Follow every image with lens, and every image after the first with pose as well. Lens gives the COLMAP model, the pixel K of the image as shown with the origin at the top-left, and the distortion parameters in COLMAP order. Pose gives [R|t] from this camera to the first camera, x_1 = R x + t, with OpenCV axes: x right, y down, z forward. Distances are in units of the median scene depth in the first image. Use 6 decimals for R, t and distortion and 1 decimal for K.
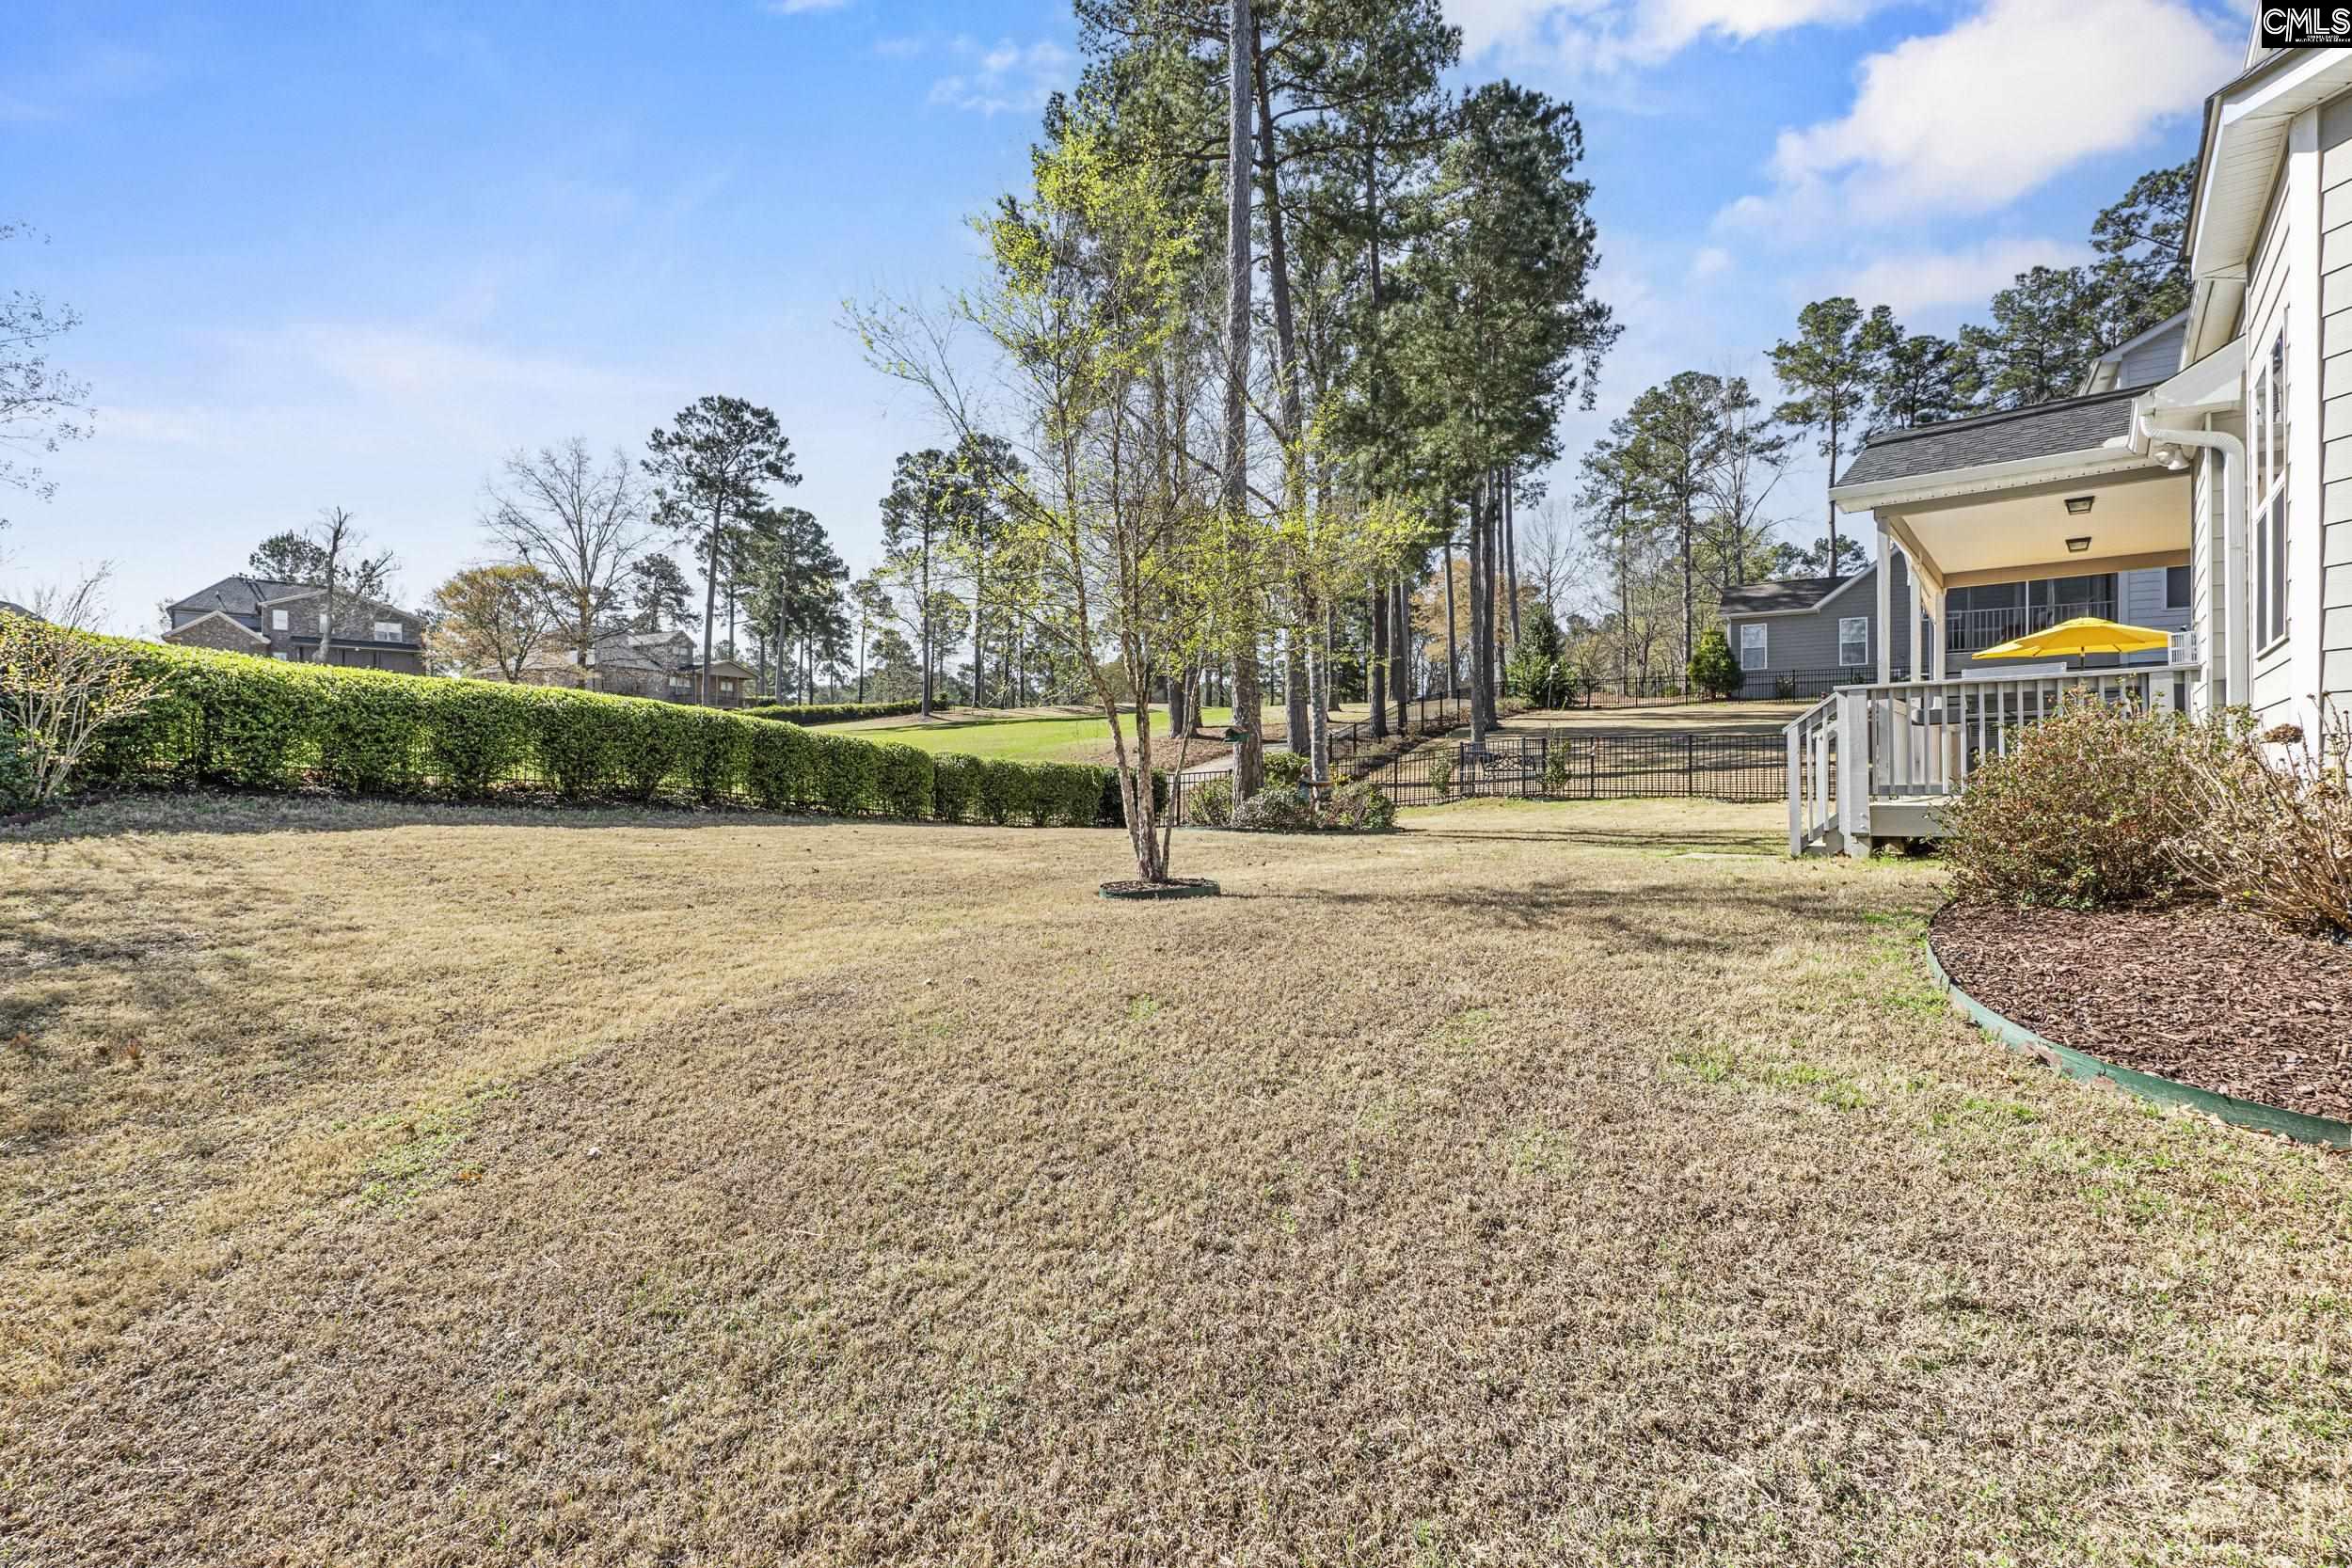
lens RADIAL K [[1062.4, 0, 1176.0], [0, 1062.4, 784.0], [0, 0, 1]] dist [-0.016043, -0.000167]
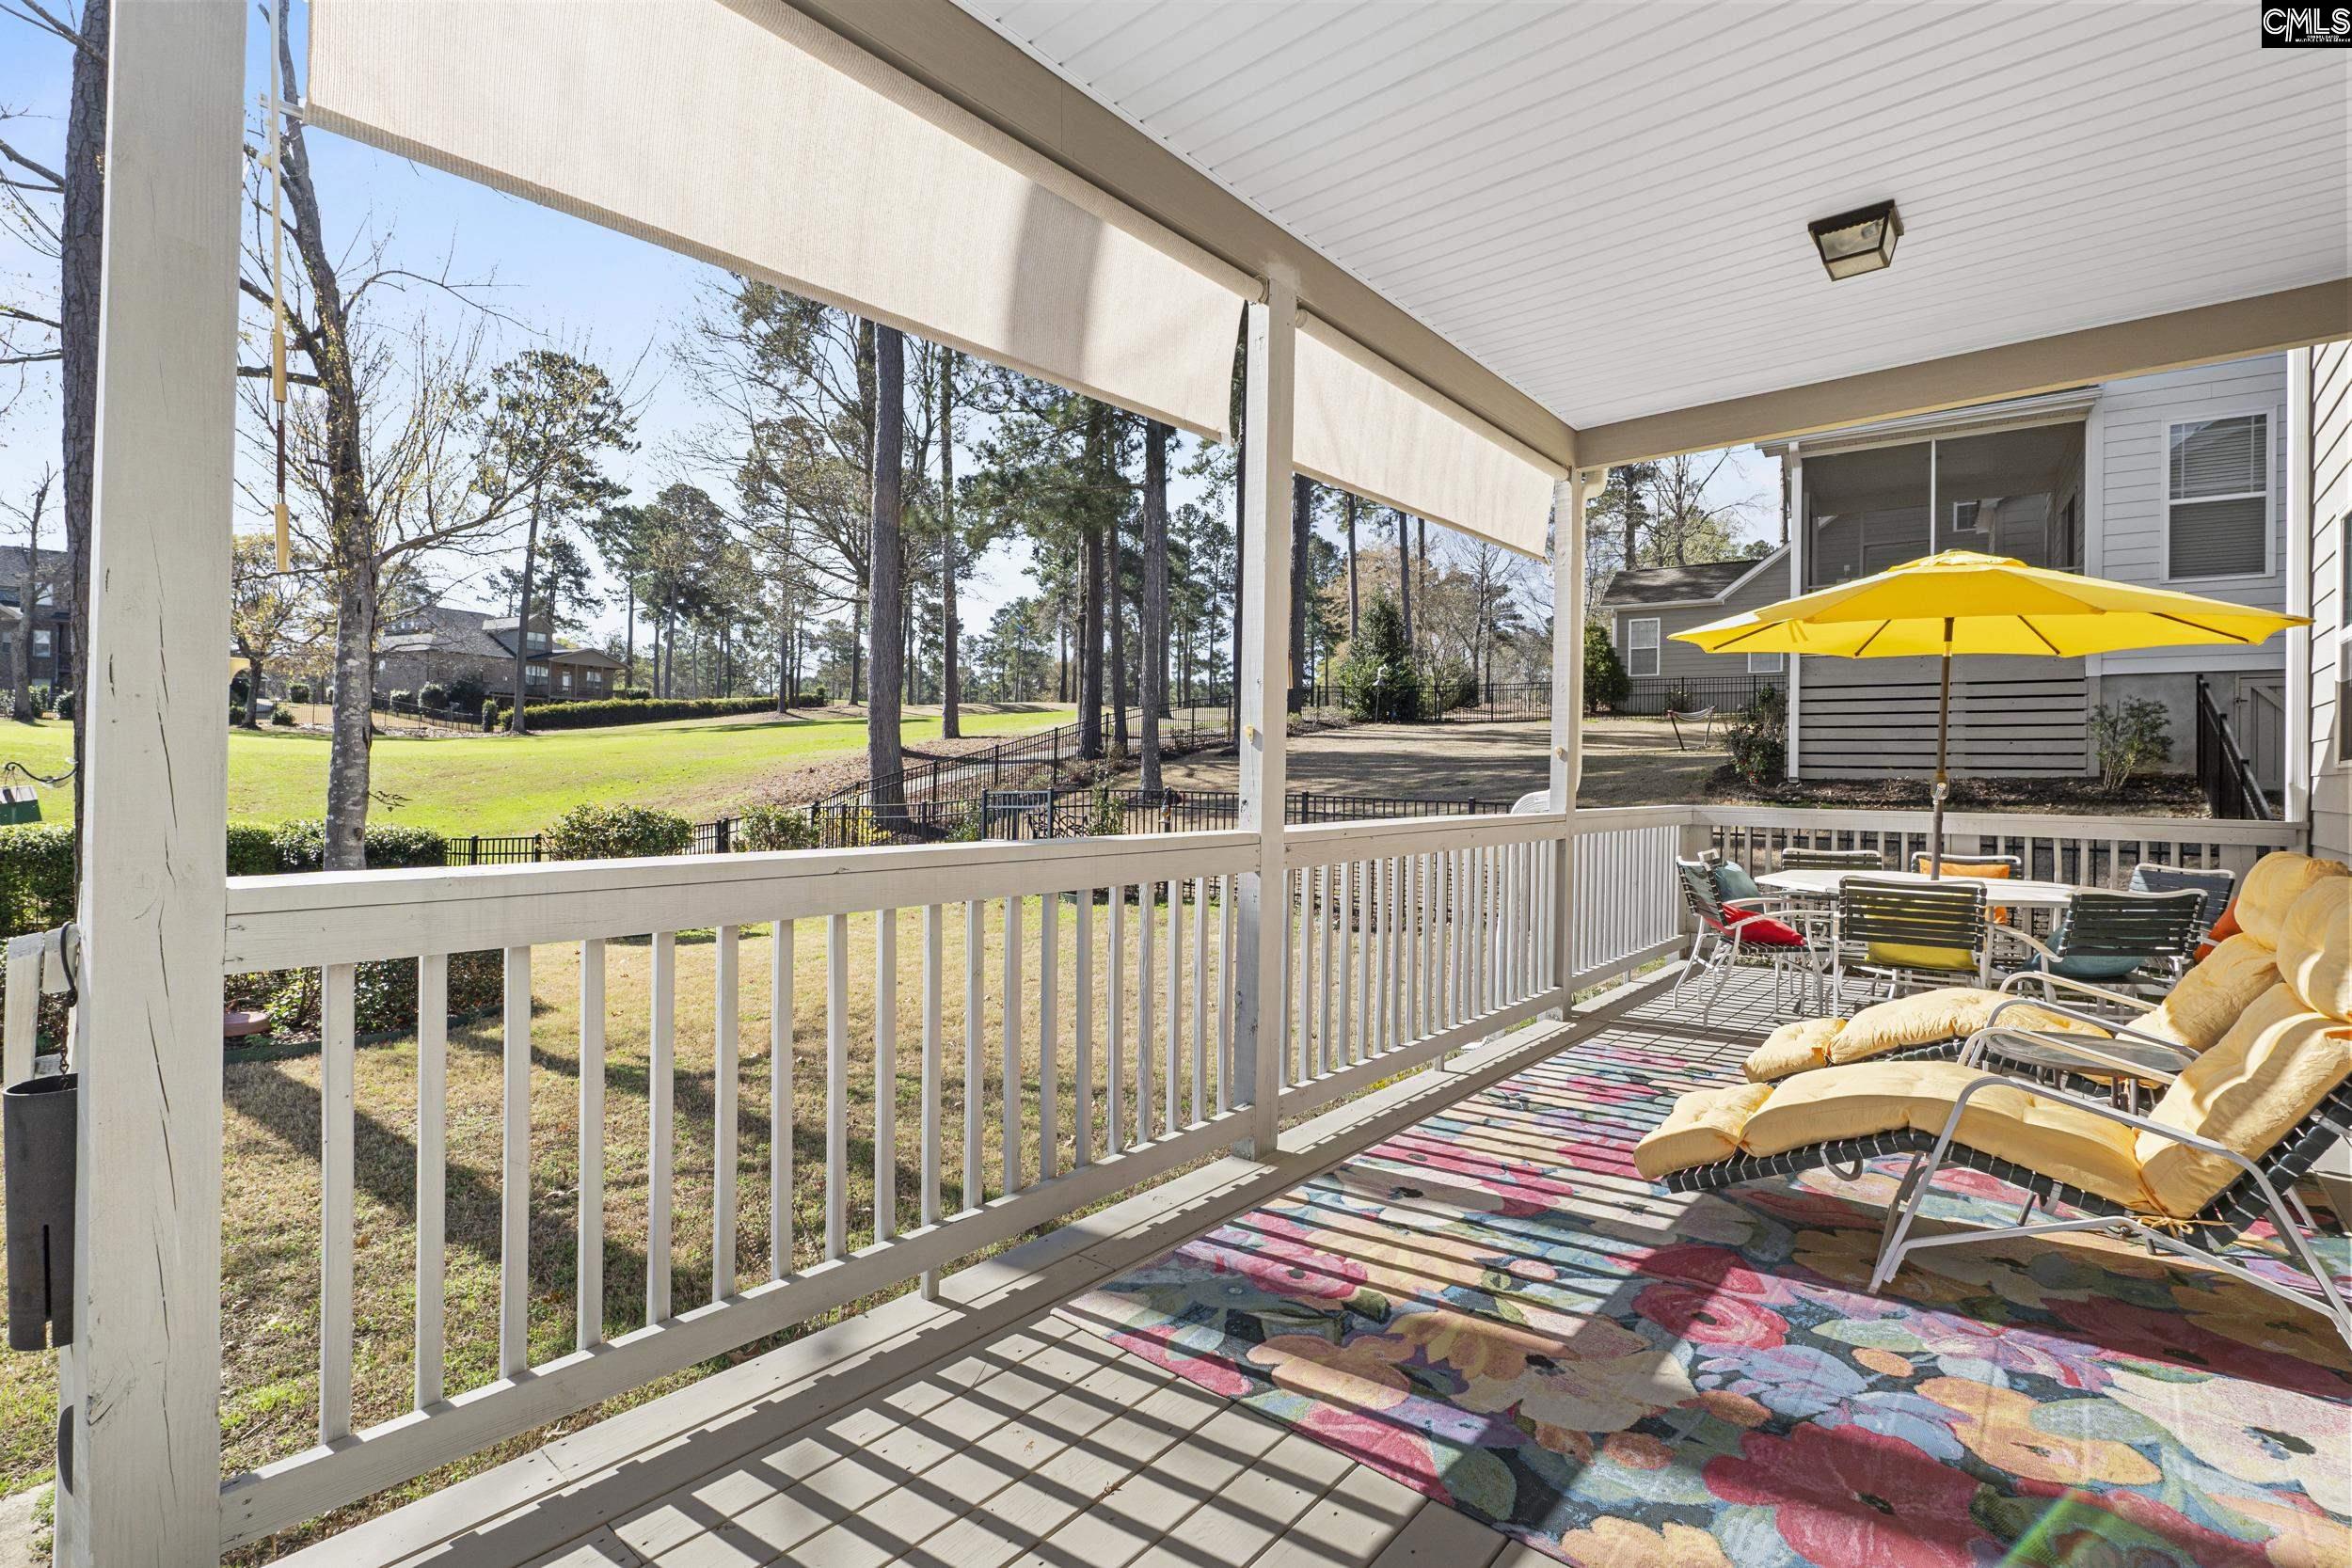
lens RADIAL K [[1062.4, 0, 1176.0], [0, 1062.4, 784.0], [0, 0, 1]] dist [-0.016043, -0.000167]
pose [[0.999867, 0.015917, 0.003603, 0.102596], [-0.015927, 0.999869, 0.002845, -0.012892], [-0.003557, -0.002902, 0.999989, 0.109015]]
